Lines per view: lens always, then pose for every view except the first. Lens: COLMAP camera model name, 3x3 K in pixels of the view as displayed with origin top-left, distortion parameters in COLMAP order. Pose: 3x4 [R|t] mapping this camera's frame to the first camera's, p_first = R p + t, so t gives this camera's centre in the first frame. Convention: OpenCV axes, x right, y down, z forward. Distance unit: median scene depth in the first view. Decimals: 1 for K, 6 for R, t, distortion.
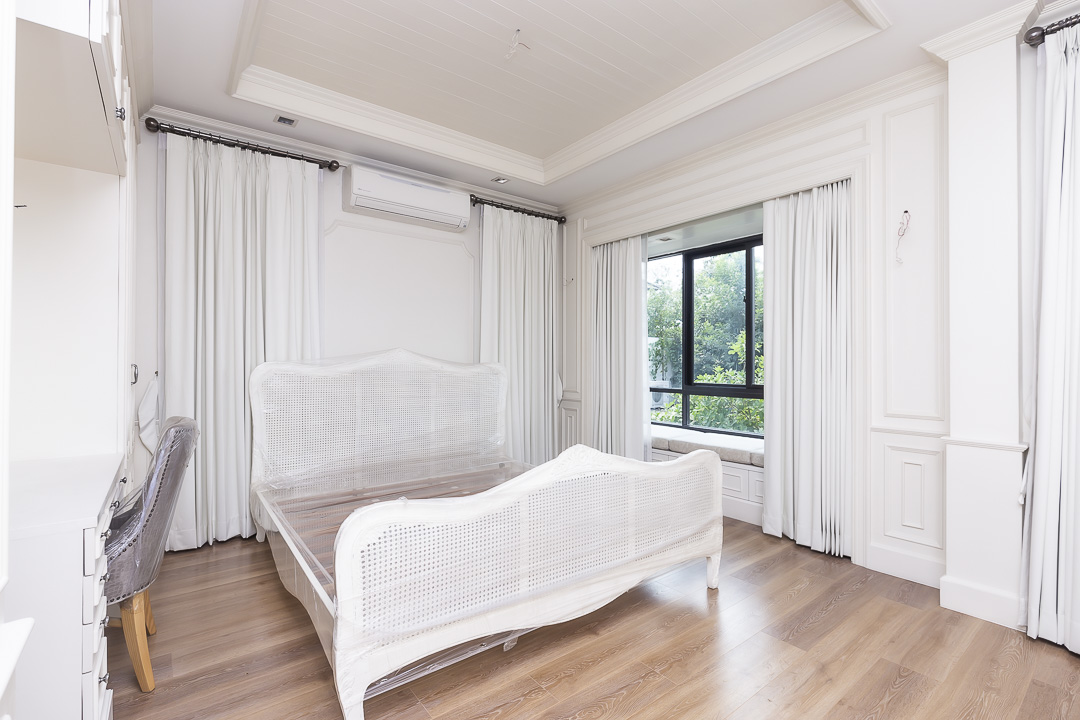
lens RADIAL K [[487.9, 0, 532.8], [0, 487.9, 358.0], [0, 0, 1]] dist [0.004493, -0.000172]
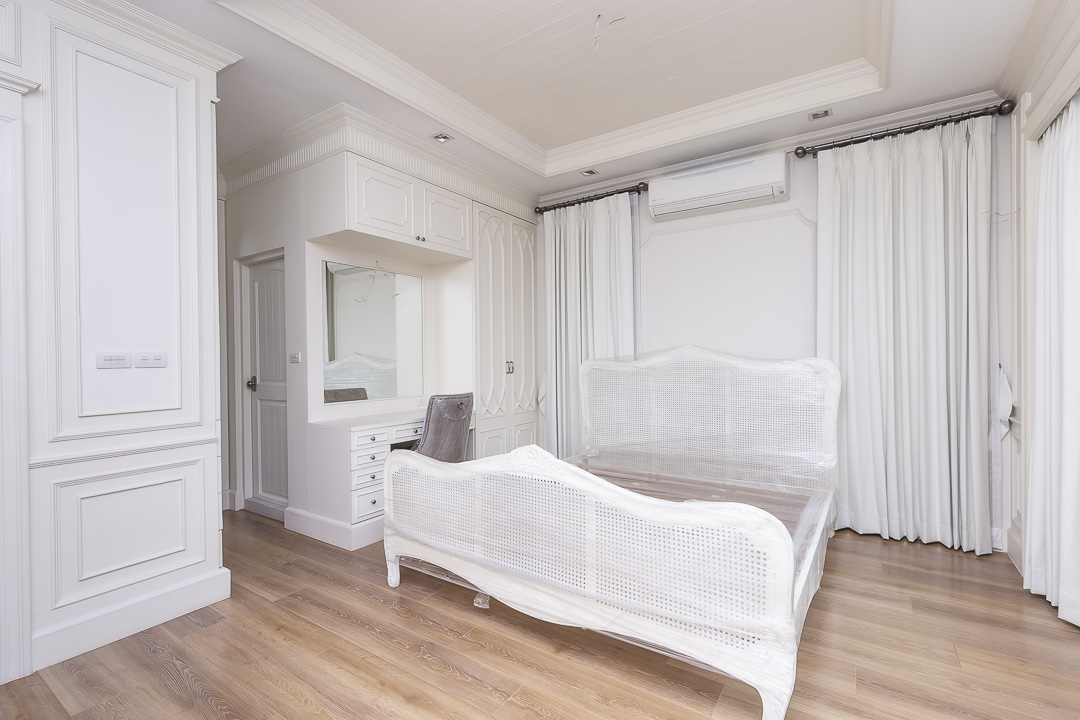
lens RADIAL K [[487.9, 0, 541.3], [0, 487.9, 360.9], [0, 0, 1]] dist [0.004493, -0.000172]
pose [[0.315850, 0.000578, -0.948809, 0.670085], [0.017801, 0.999820, 0.006535, 0.001511], [0.948642, -0.018954, 0.315783, 0.456217]]
